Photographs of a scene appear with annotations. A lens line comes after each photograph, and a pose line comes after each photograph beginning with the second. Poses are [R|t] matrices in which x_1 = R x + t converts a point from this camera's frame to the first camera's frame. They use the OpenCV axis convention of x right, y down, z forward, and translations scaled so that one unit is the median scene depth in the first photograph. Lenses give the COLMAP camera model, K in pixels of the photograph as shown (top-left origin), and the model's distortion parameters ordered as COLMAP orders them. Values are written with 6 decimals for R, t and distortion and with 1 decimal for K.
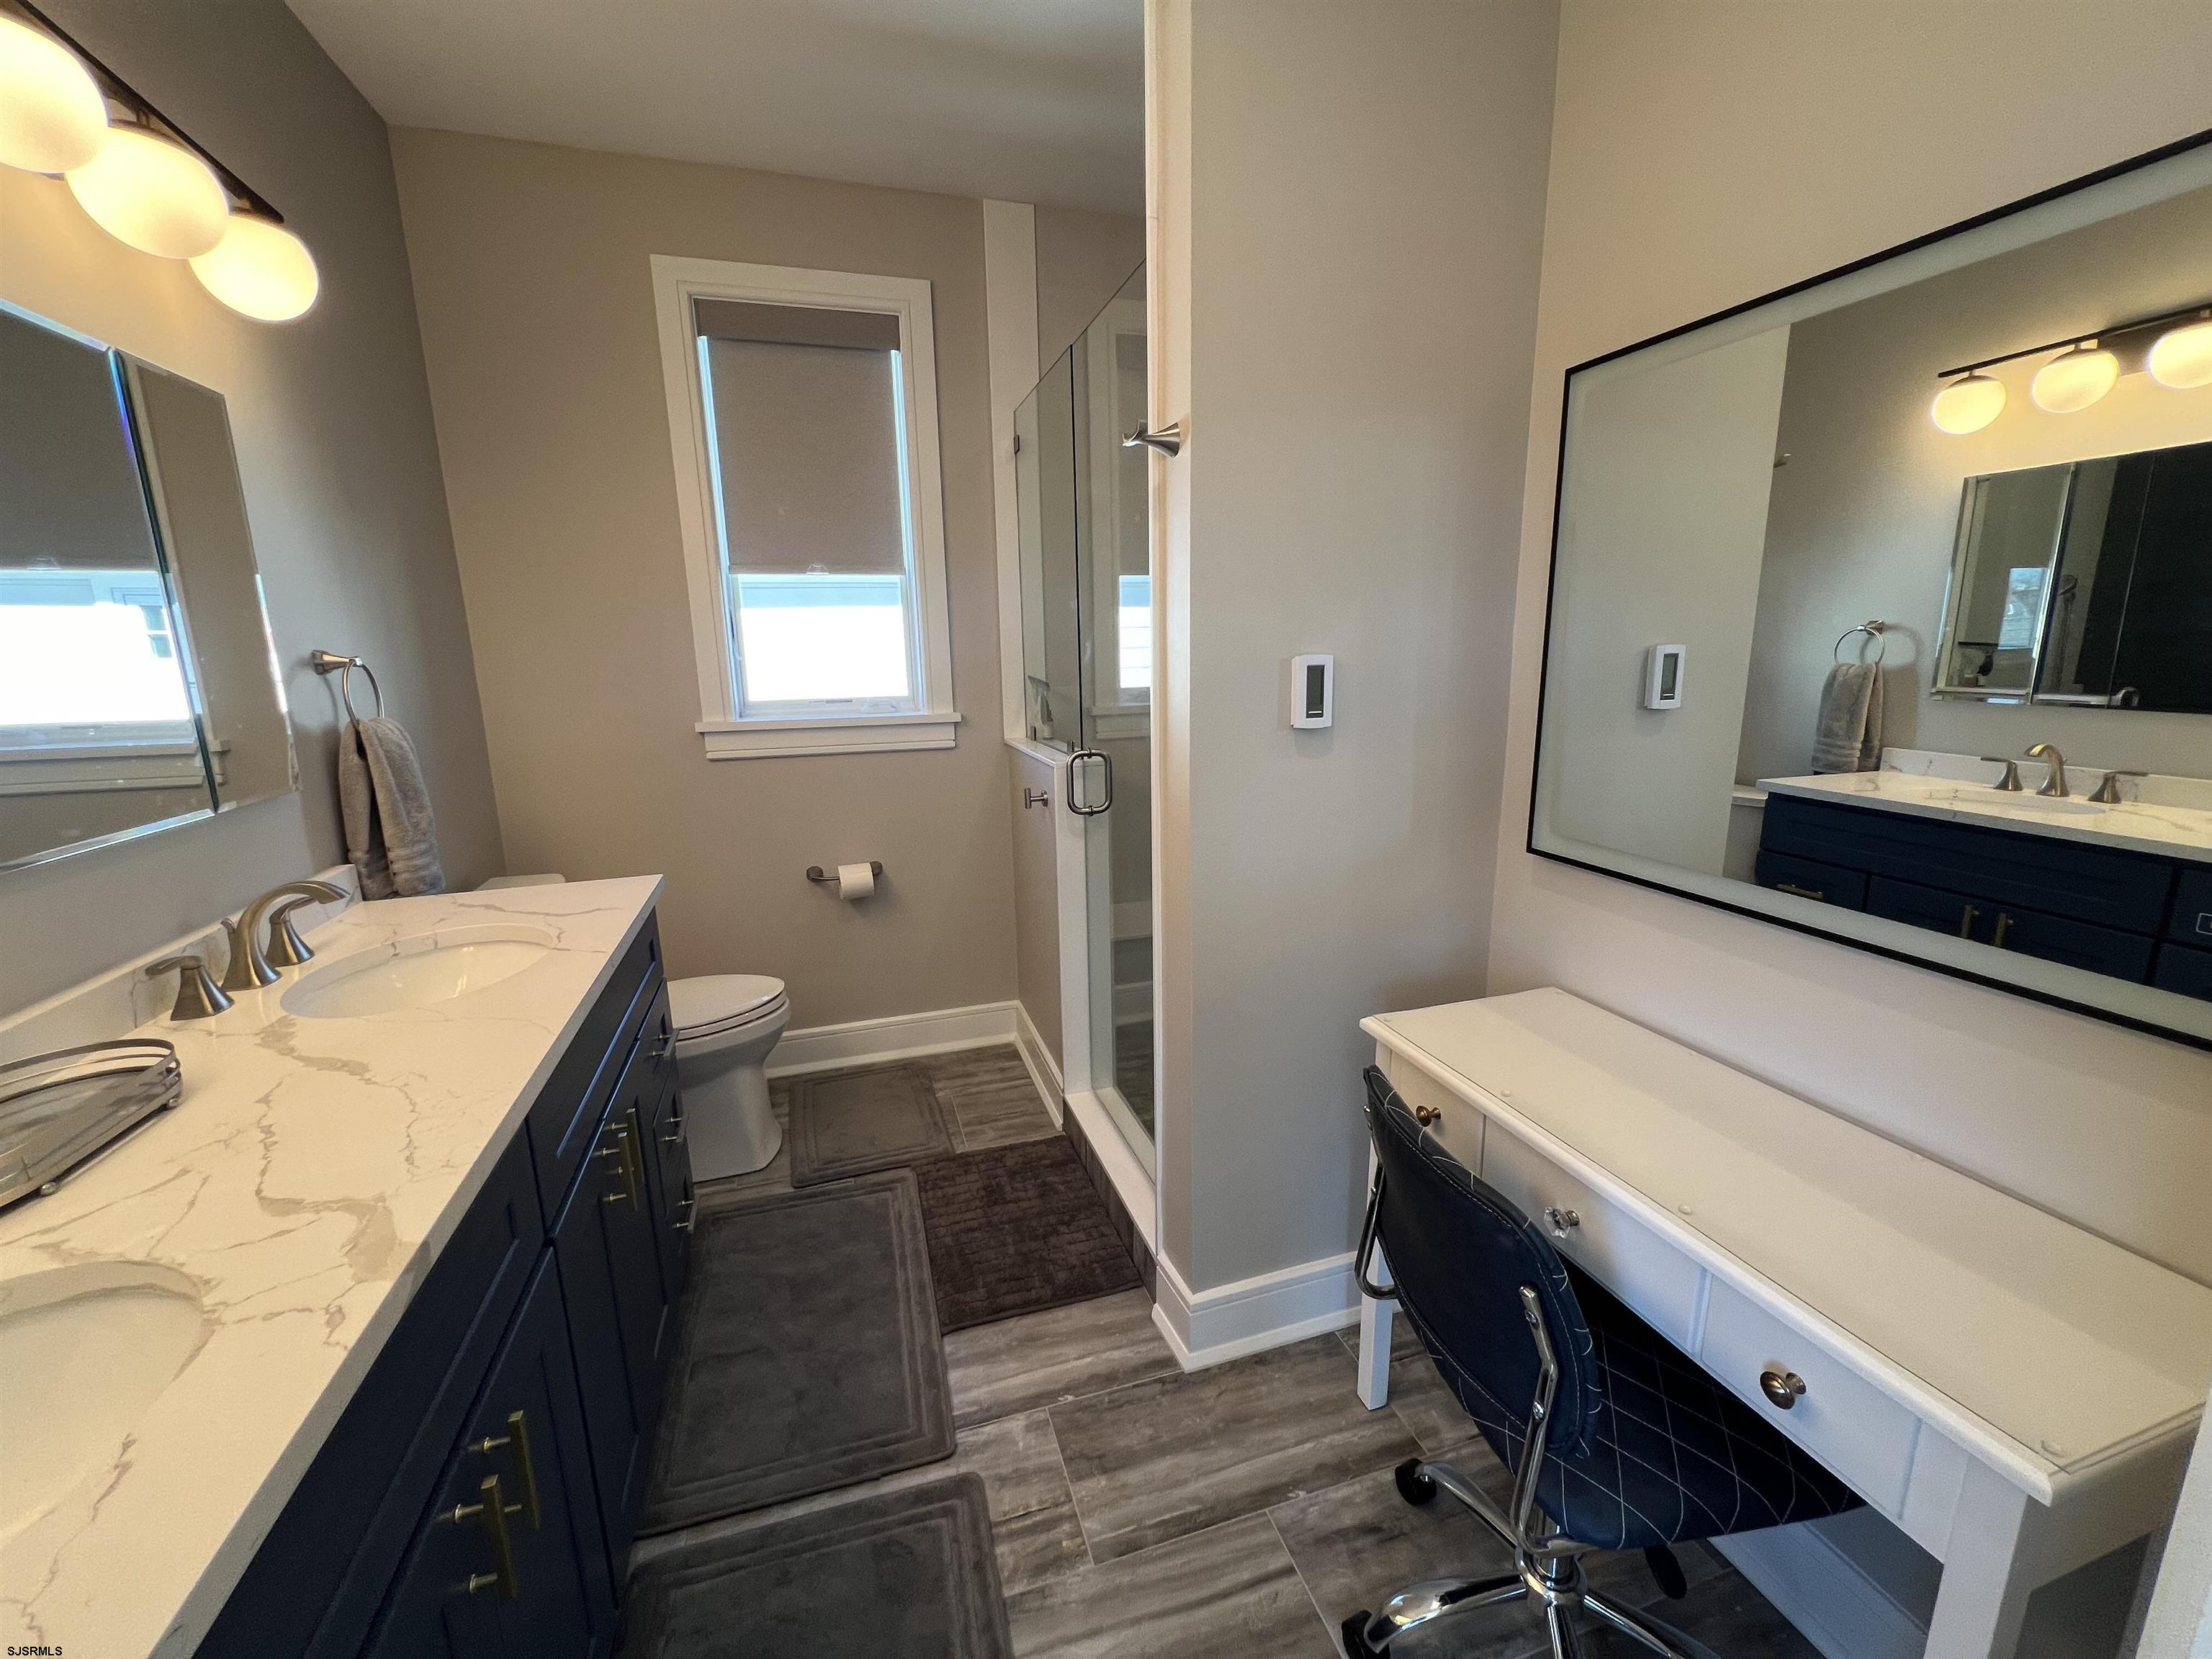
lens RADIAL K [[885.0, 0, 1106.0], [0, 885.0, 819.2], [0, 0, 1]] dist [0.000009, 0.000043]
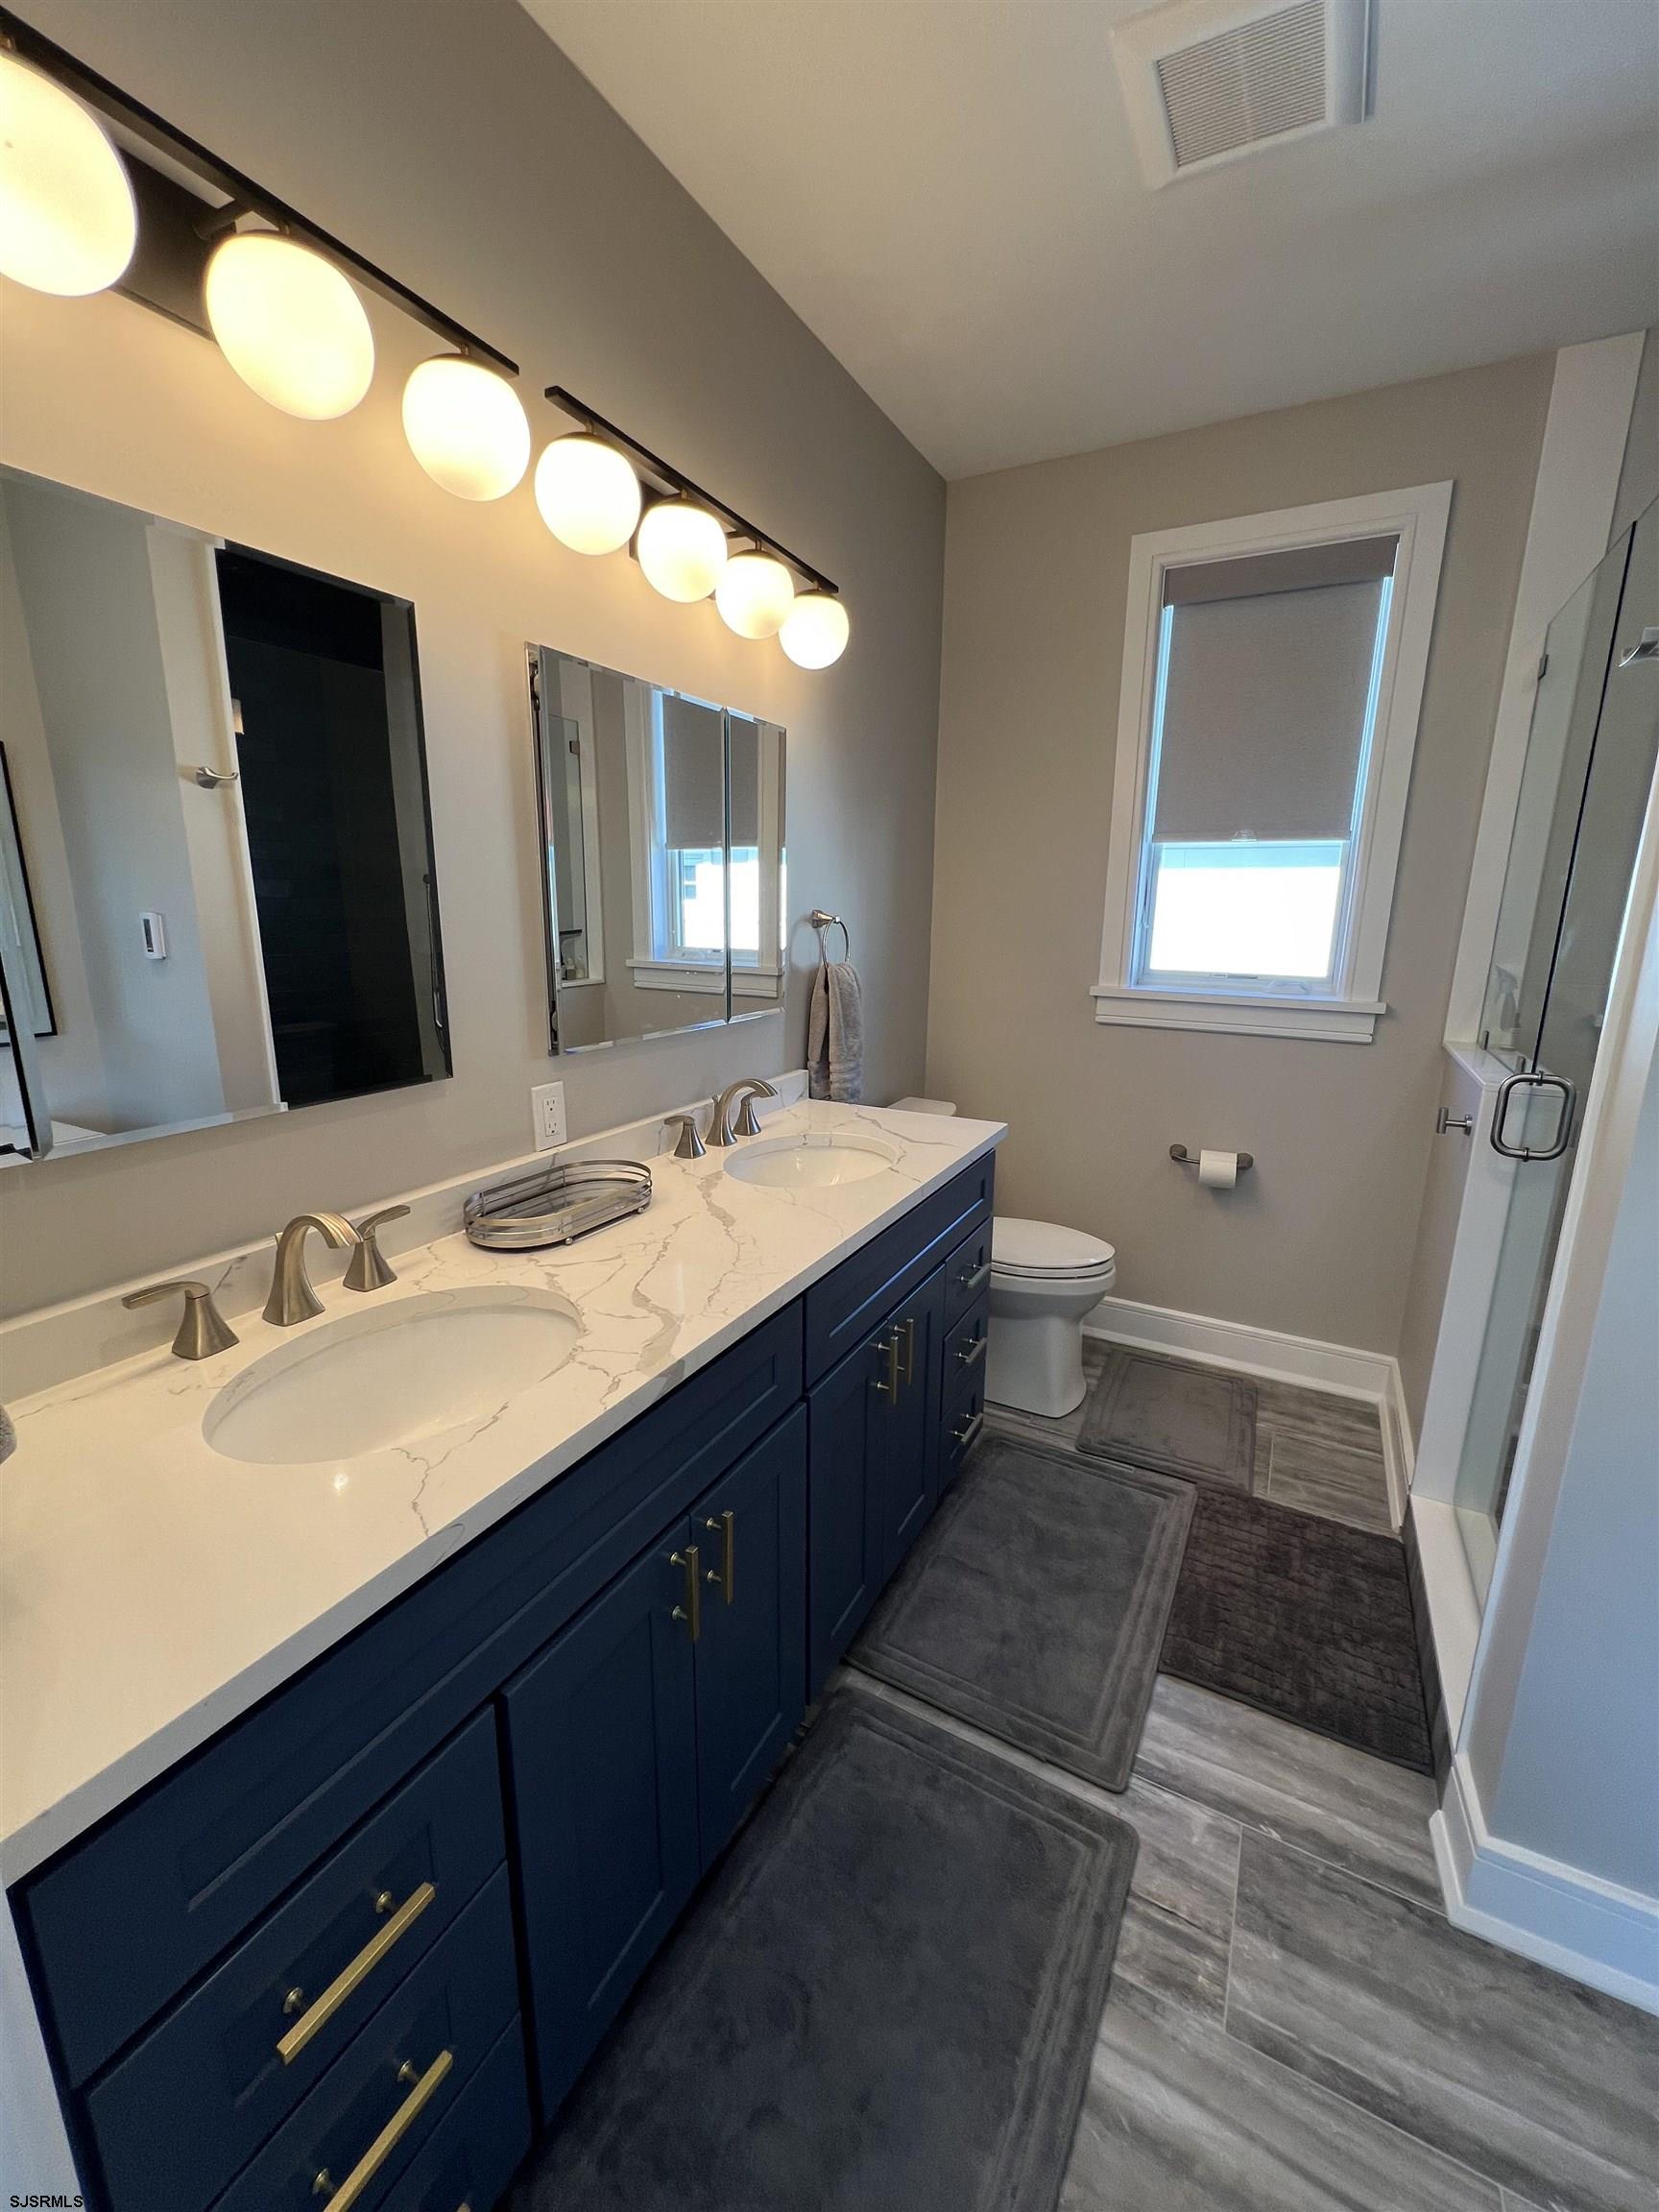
lens RADIAL K [[885.0, 0, 823.5], [0, 885.0, 1094.5], [0, 0, 1]] dist [0.000009, 0.000043]
pose [[0.698563, 0.179811, -0.692588, 0.102964], [-0.167000, 0.982151, 0.086547, -0.032901], [0.695788, 0.055204, 0.716122, 0.055560]]
